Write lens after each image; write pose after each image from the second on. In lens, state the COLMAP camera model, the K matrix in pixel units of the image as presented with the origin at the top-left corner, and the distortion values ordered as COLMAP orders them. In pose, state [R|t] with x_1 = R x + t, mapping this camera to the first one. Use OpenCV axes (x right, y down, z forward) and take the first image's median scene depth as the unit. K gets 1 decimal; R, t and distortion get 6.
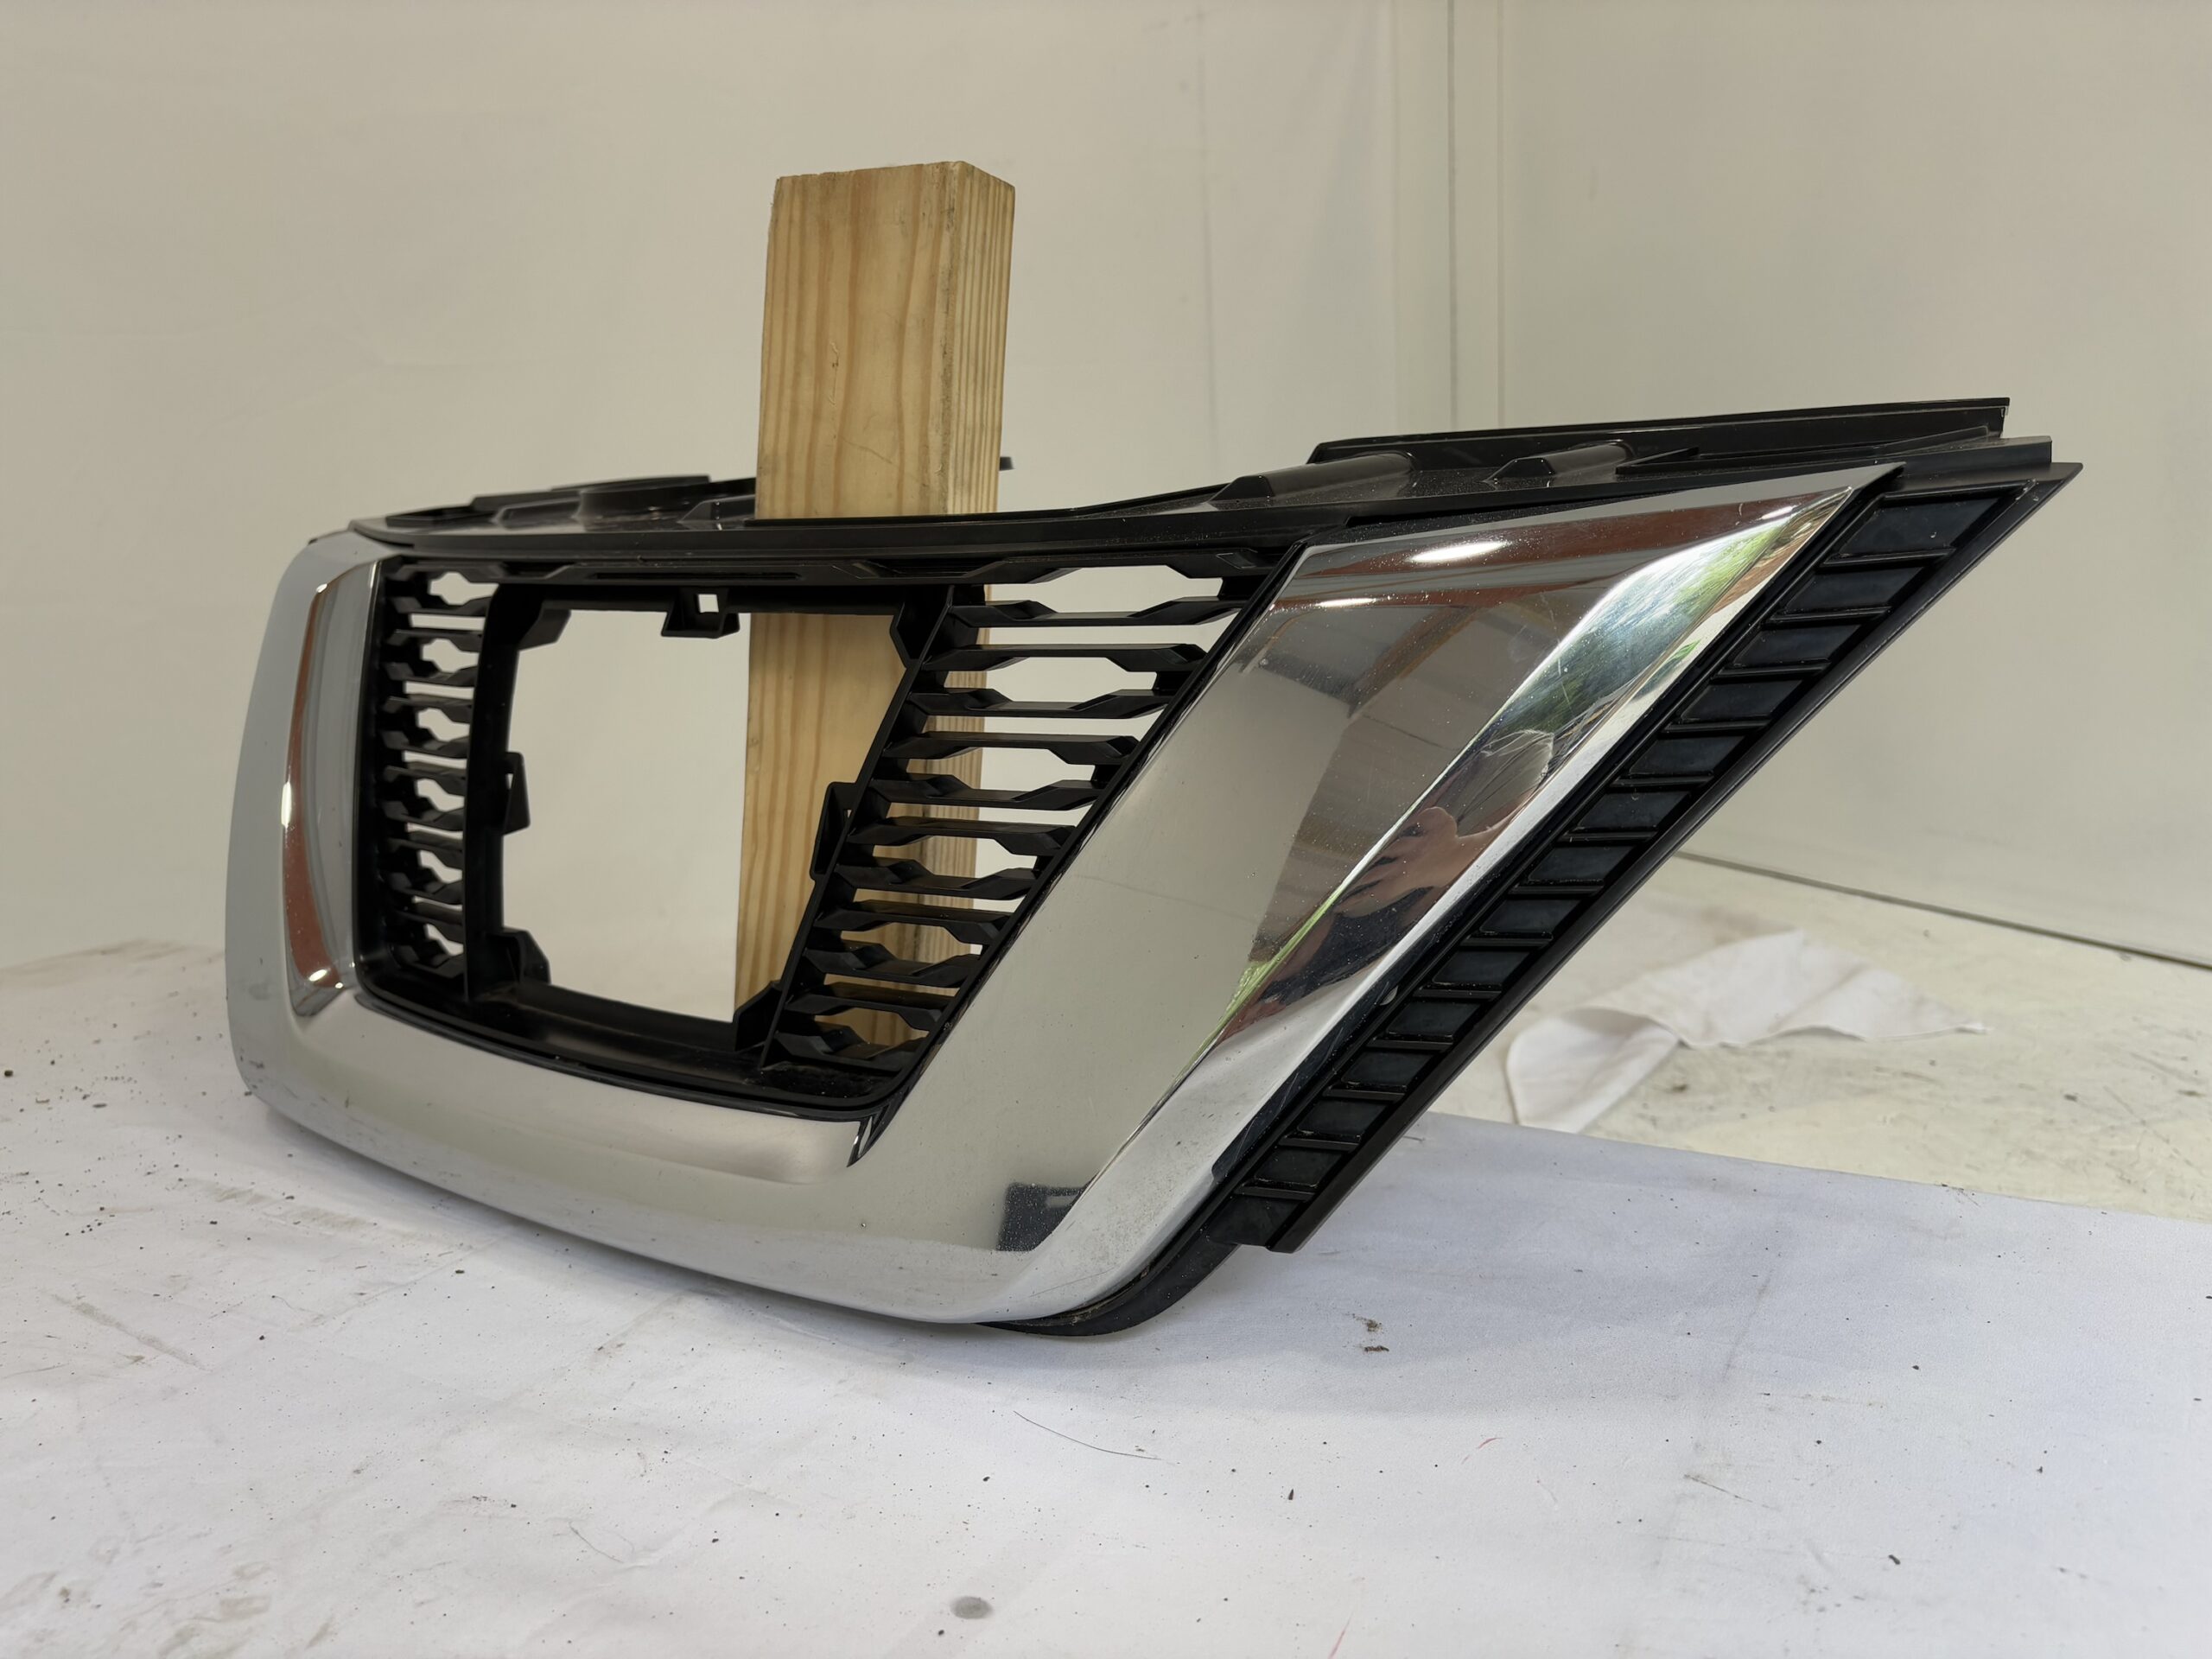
lens RADIAL K [[1714.0, 0, 1109.4], [0, 1714.0, 816.9], [0, 0, 1]] dist [0.043721, -0.039442]
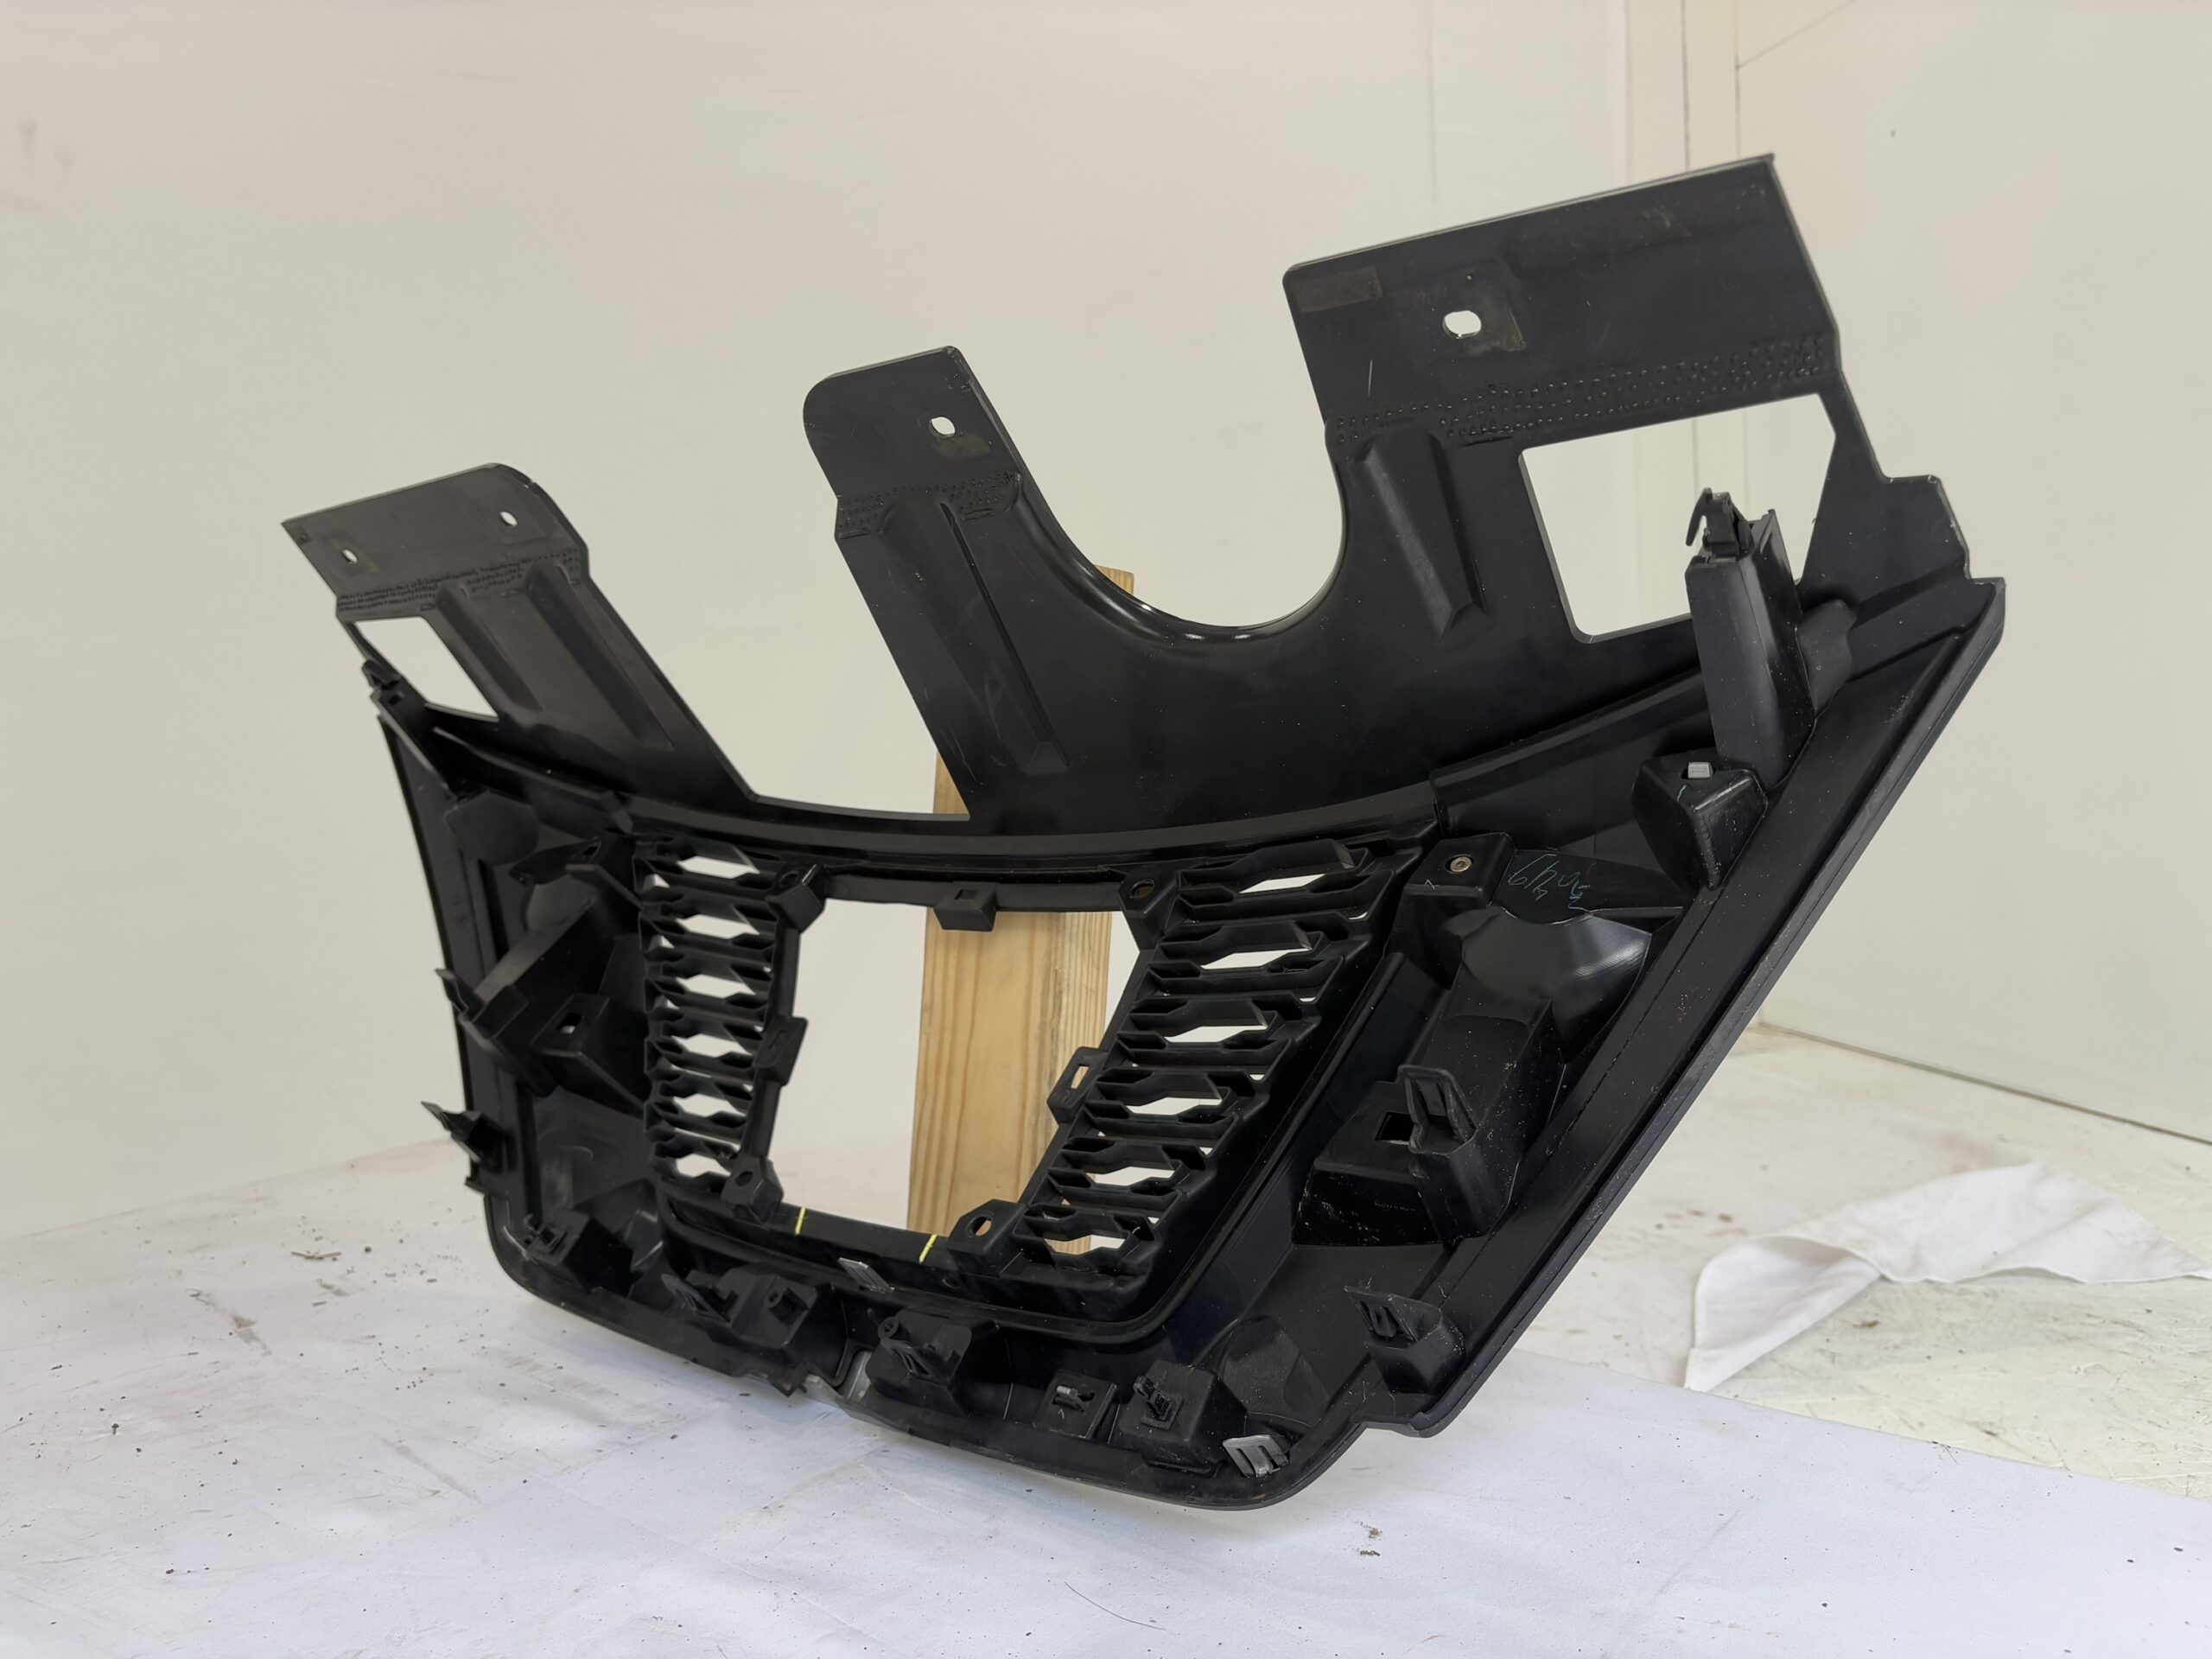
lens RADIAL K [[1679.6, 0, 1106.0], [0, 1679.6, 829.5], [0, 0, 1]] dist [0.120863, -0.138267]
pose [[0.984525, 0.000621, -0.175245, 0.069919], [-0.017273, 0.995468, -0.093513, -0.031017], [0.174393, 0.095092, 0.980074, -0.098392]]
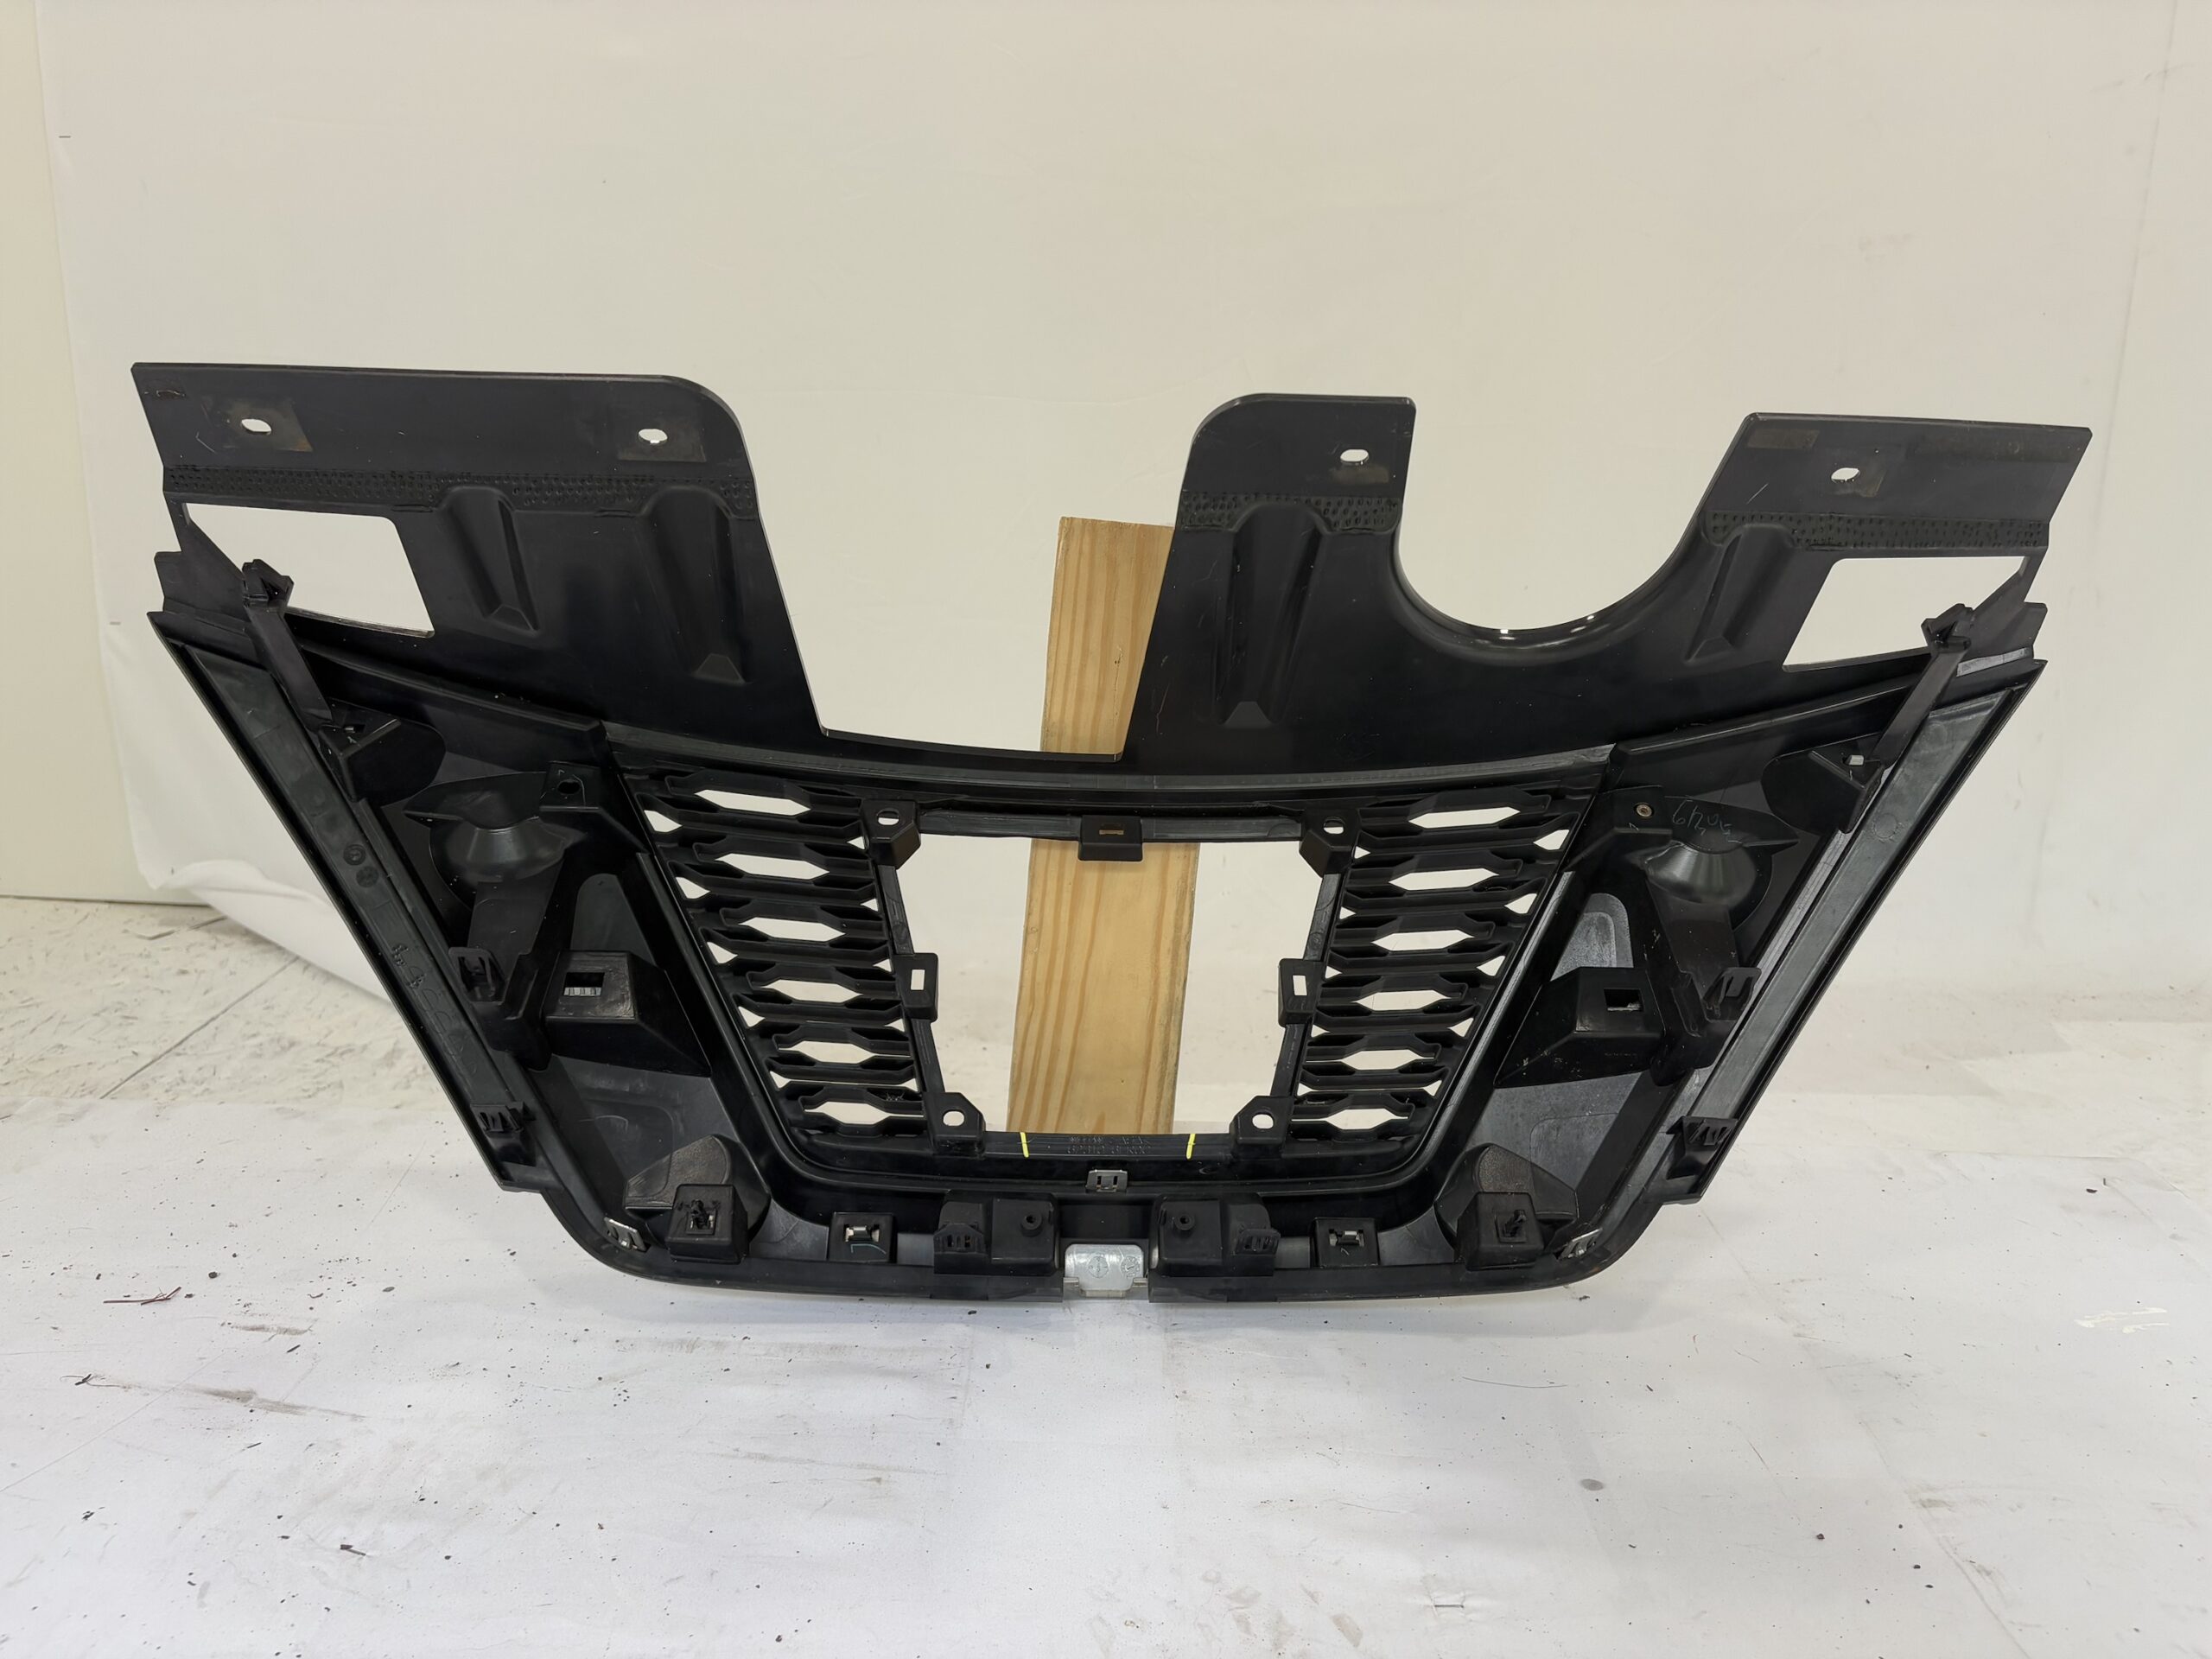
lens RADIAL K [[1714.0, 0, 1109.4], [0, 1714.0, 816.9], [0, 0, 1]] dist [0.043721, -0.039442]
pose [[0.853395, -0.054991, 0.518357, -0.432002], [0.023771, 0.997491, 0.066687, -0.112564], [-0.520723, -0.044588, 0.852560, -0.086321]]
